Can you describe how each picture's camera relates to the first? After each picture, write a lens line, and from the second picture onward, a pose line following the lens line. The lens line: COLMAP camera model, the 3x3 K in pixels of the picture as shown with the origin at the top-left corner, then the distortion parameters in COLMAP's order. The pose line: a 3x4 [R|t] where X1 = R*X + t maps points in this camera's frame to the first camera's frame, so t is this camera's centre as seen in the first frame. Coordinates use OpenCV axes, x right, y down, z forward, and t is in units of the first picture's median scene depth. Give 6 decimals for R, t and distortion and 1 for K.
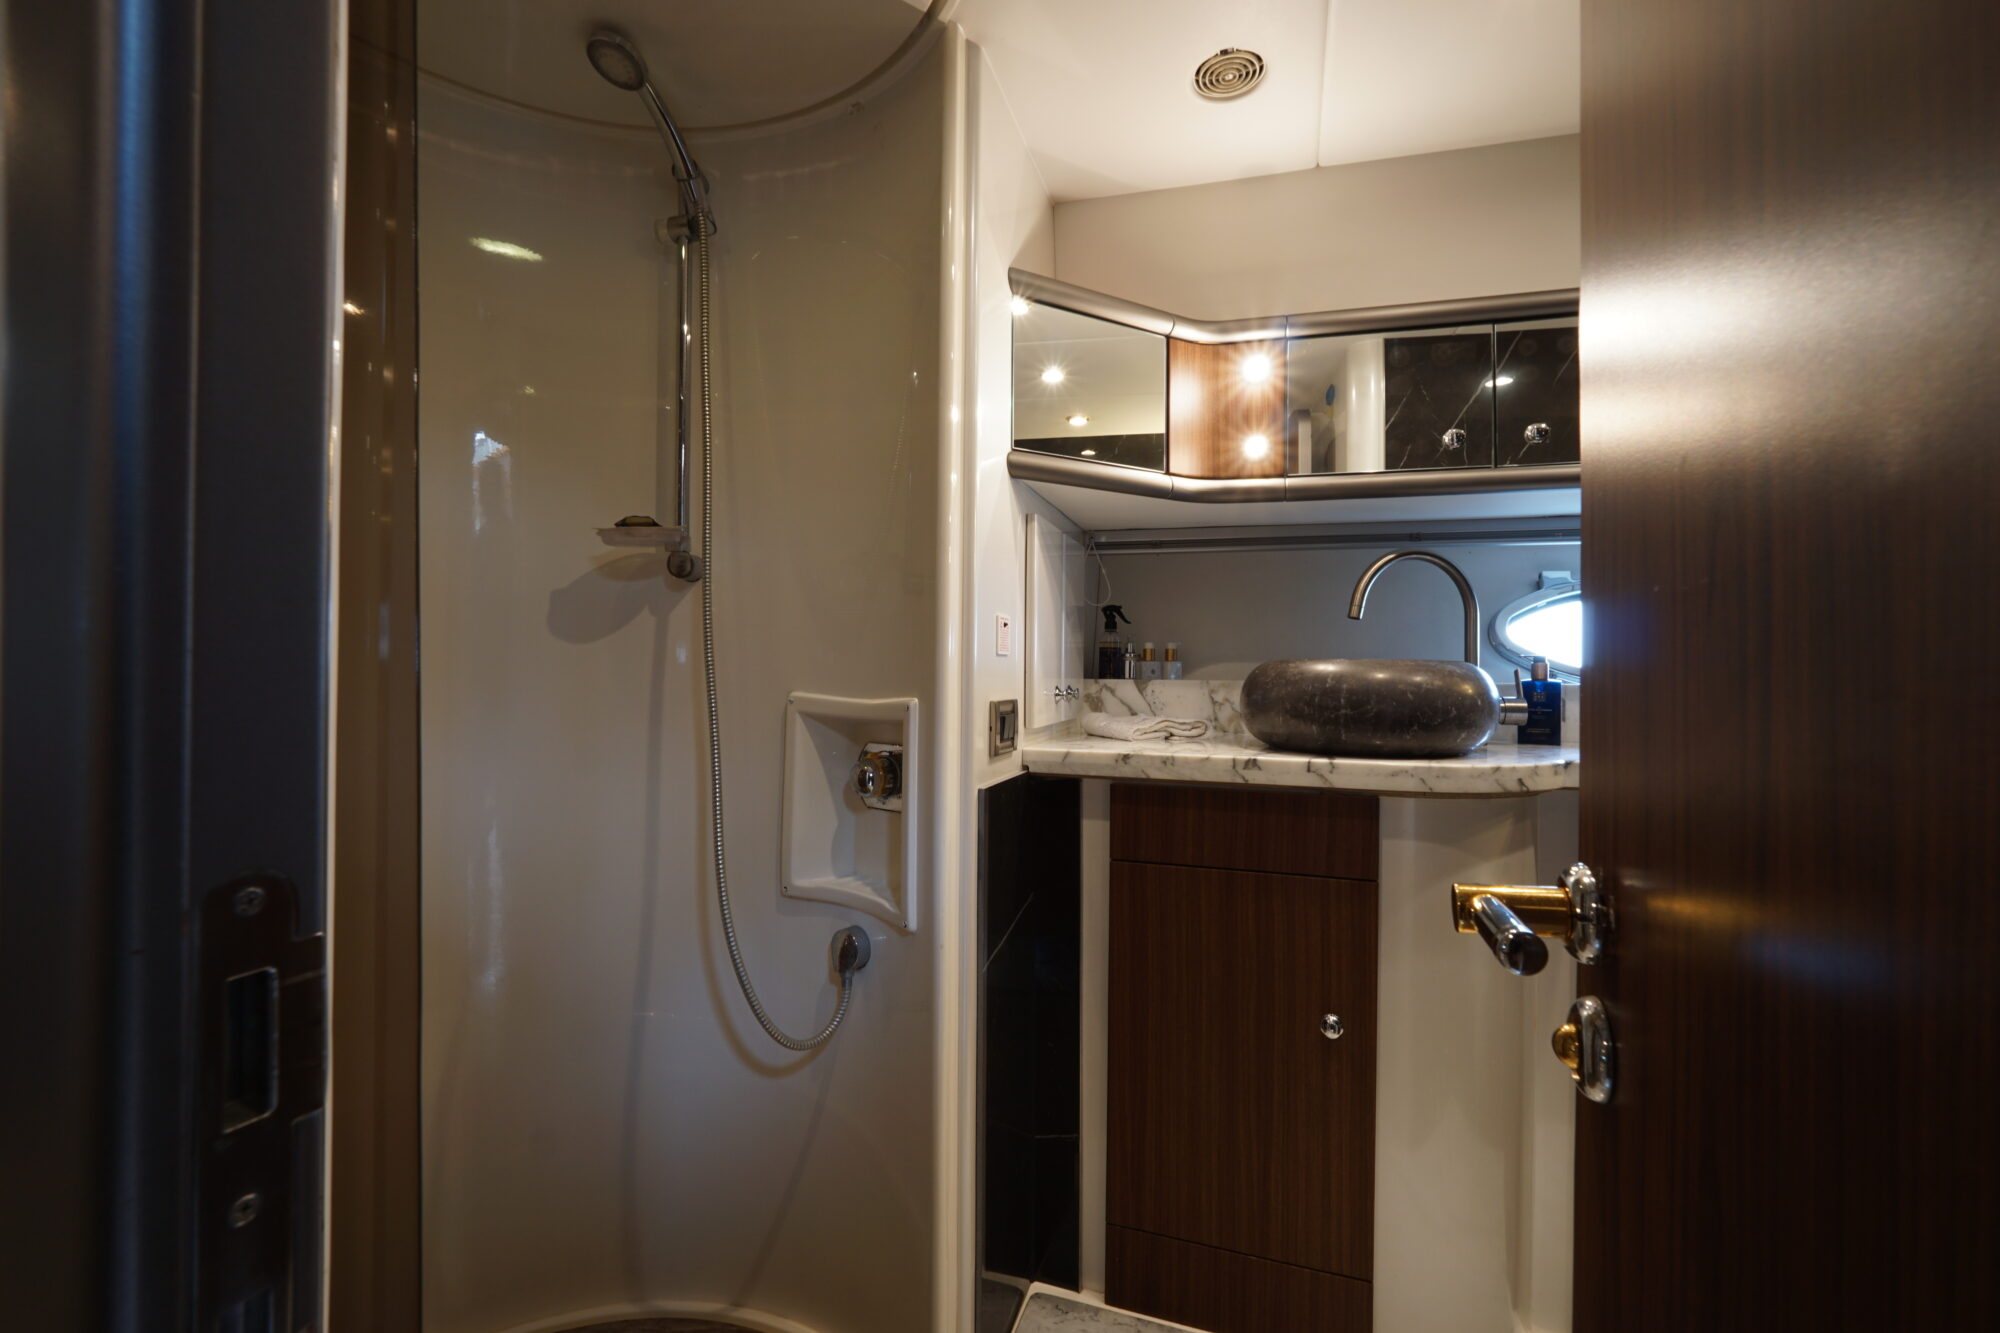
lens RADIAL K [[839.1, 0, 995.6], [0, 839.1, 667.2], [0, 0, 1]] dist [-0.015998, 0.006553]
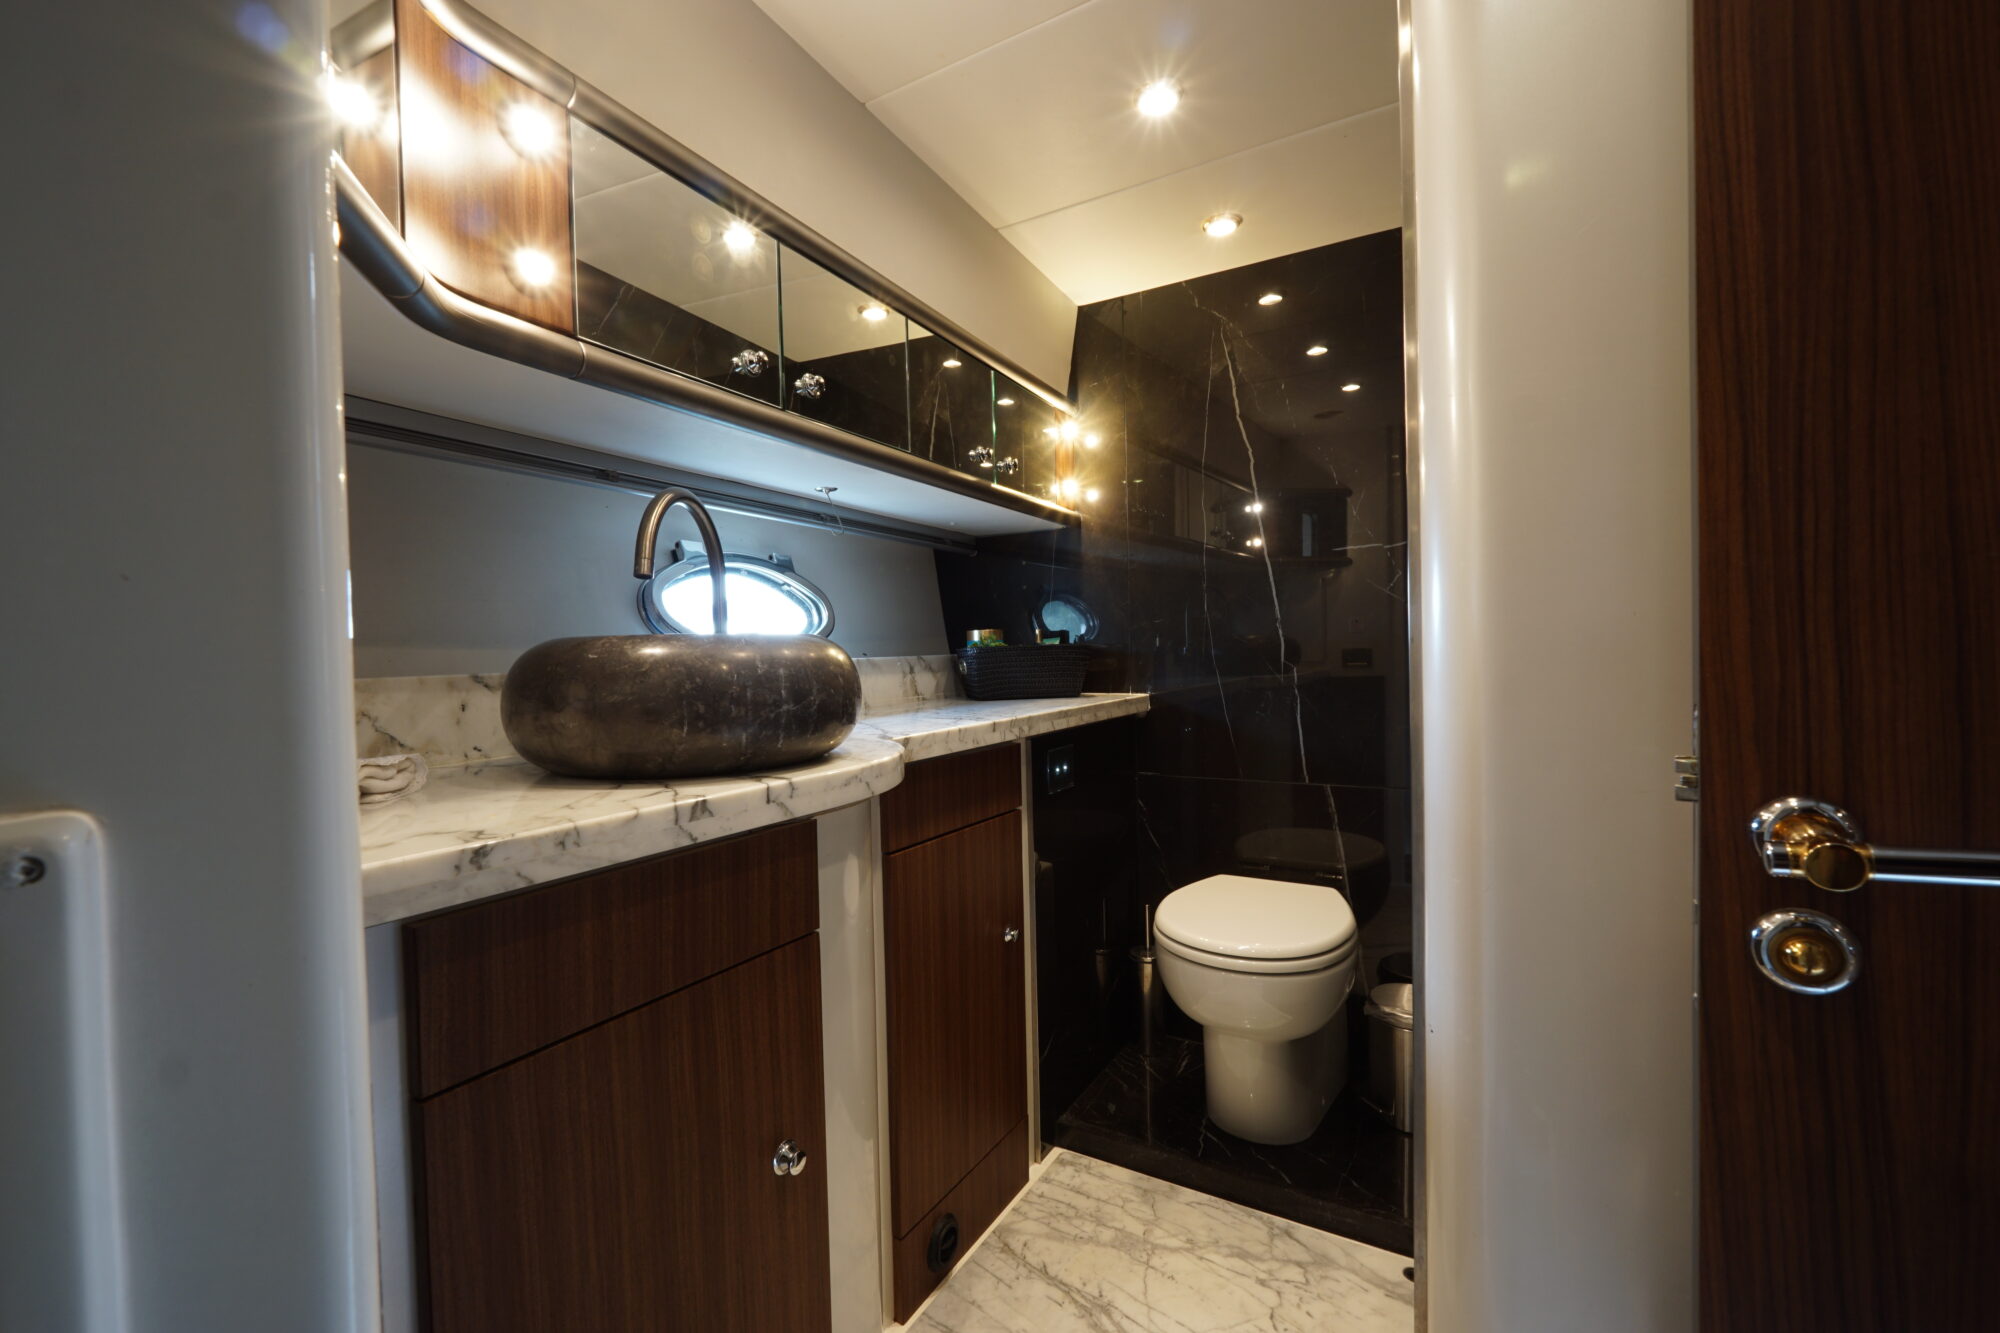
lens RADIAL K [[839.1, 0, 995.6], [0, 839.1, 667.2], [0, 0, 1]] dist [-0.015998, 0.006553]
pose [[0.202097, -0.037107, 0.978662, -0.227967], [0.022525, 0.999194, 0.033234, -0.000093], [-0.979106, 0.015327, 0.202770, 0.670065]]
